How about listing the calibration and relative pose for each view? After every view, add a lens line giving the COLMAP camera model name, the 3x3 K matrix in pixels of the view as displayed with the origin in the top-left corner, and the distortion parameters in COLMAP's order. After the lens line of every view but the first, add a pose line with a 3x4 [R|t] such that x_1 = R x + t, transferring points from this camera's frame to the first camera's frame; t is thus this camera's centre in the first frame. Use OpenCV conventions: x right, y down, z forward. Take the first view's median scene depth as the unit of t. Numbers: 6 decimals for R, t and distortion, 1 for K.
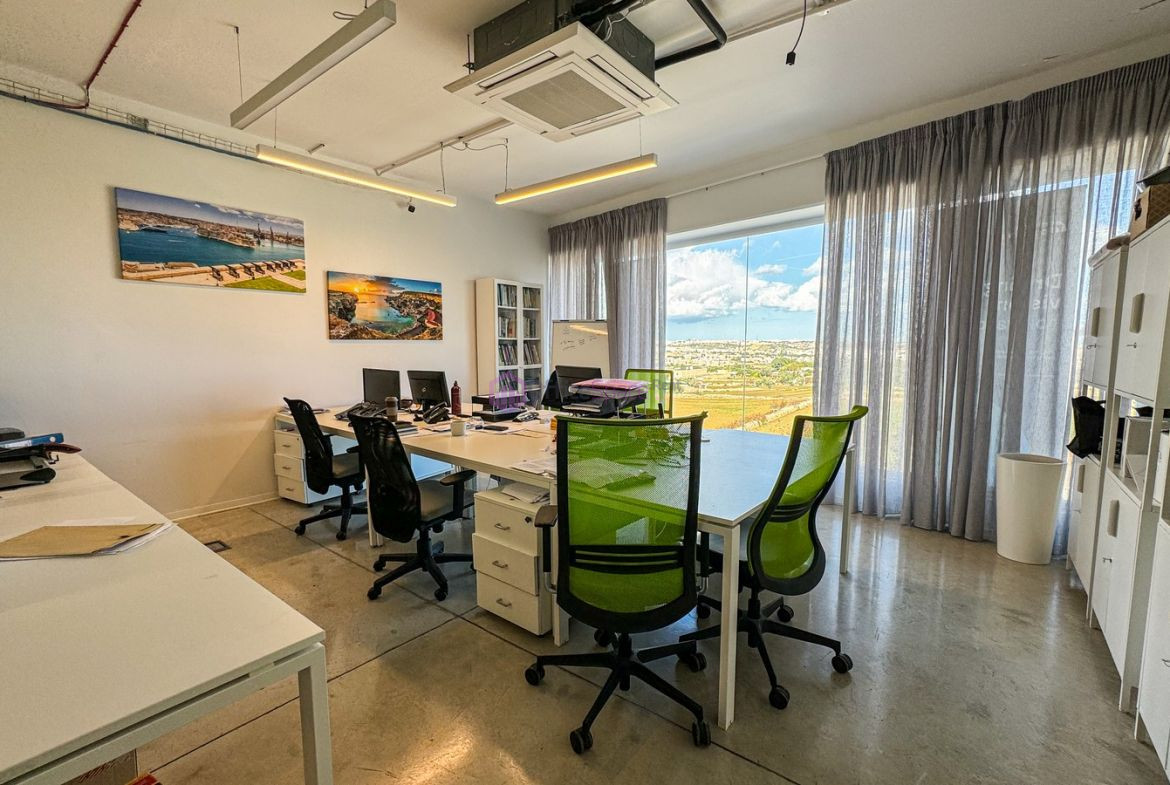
lens RADIAL K [[510.0, 0, 584.6], [0, 510.0, 394.7], [0, 0, 1]] dist [-0.003589, 0.002612]
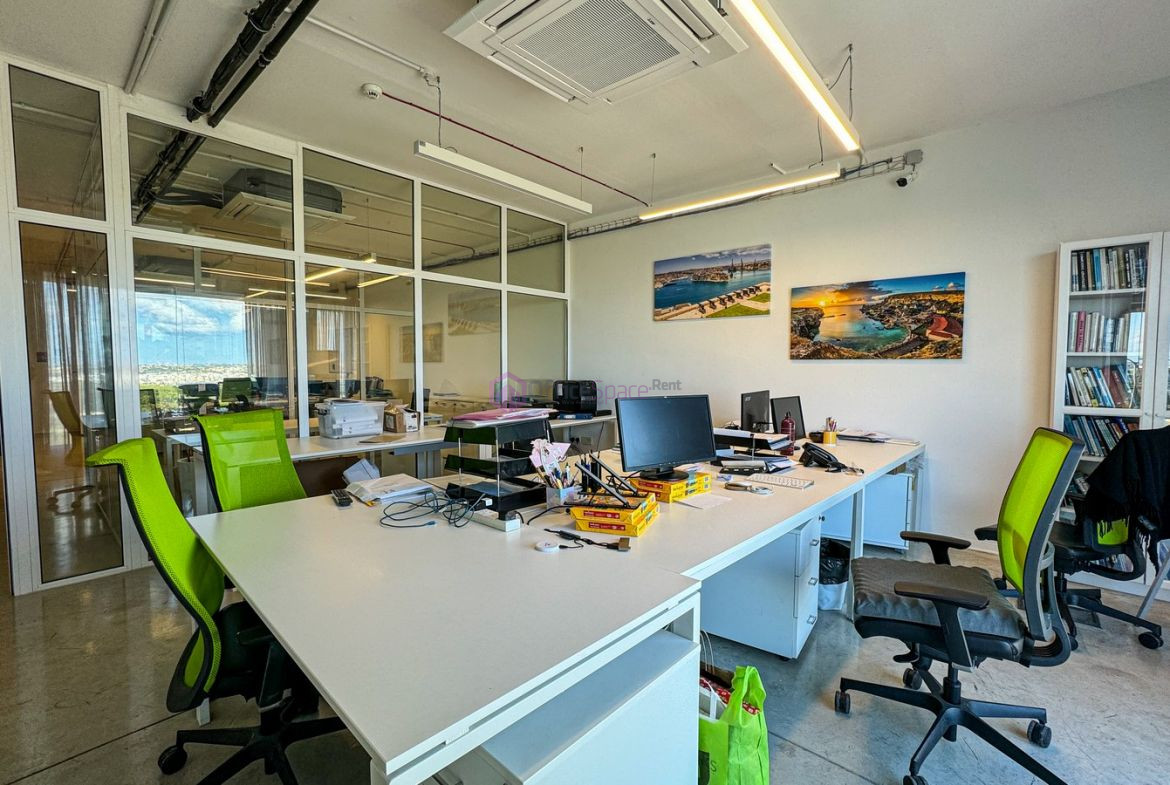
lens RADIAL K [[510.0, 0, 583.7], [0, 510.0, 395.0], [0, 0, 1]] dist [-0.003589, 0.002612]
pose [[-0.054220, 0.062516, -0.996570, 0.483672], [-0.104393, 0.992214, 0.067922, -0.067190], [0.993057, 0.107718, -0.047272, 0.672954]]
